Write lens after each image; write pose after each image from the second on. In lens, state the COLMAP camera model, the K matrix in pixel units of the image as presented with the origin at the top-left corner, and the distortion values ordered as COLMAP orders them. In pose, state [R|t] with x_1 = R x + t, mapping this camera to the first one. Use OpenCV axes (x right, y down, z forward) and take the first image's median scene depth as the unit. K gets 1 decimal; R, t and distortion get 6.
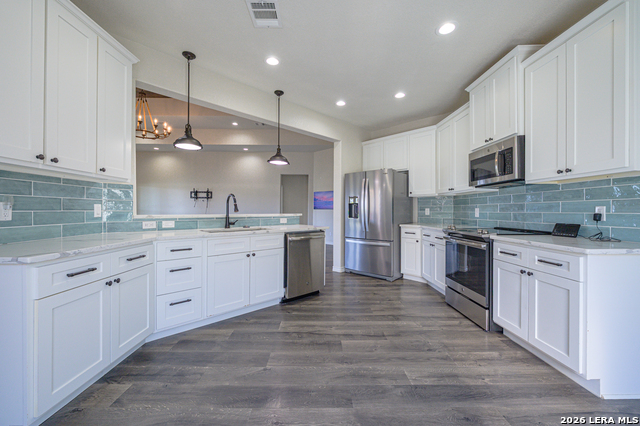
lens RADIAL K [[259.0, 0, 320.0], [0, 259.0, 215.8], [0, 0, 1]] dist [-0.002631, -0.000091]
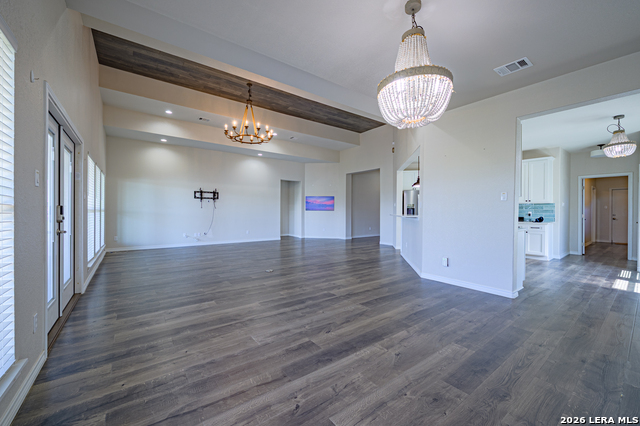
lens RADIAL K [[252.2, 0, 320.0], [0, 252.2, 213.0], [0, 0, 1]] dist [-0.000797, -0.000039]
pose [[0.789525, -0.006835, 0.613680, -0.707342], [0.010805, 0.999938, -0.002764, -0.008833], [-0.613623, 0.008813, 0.789550, 0.016672]]
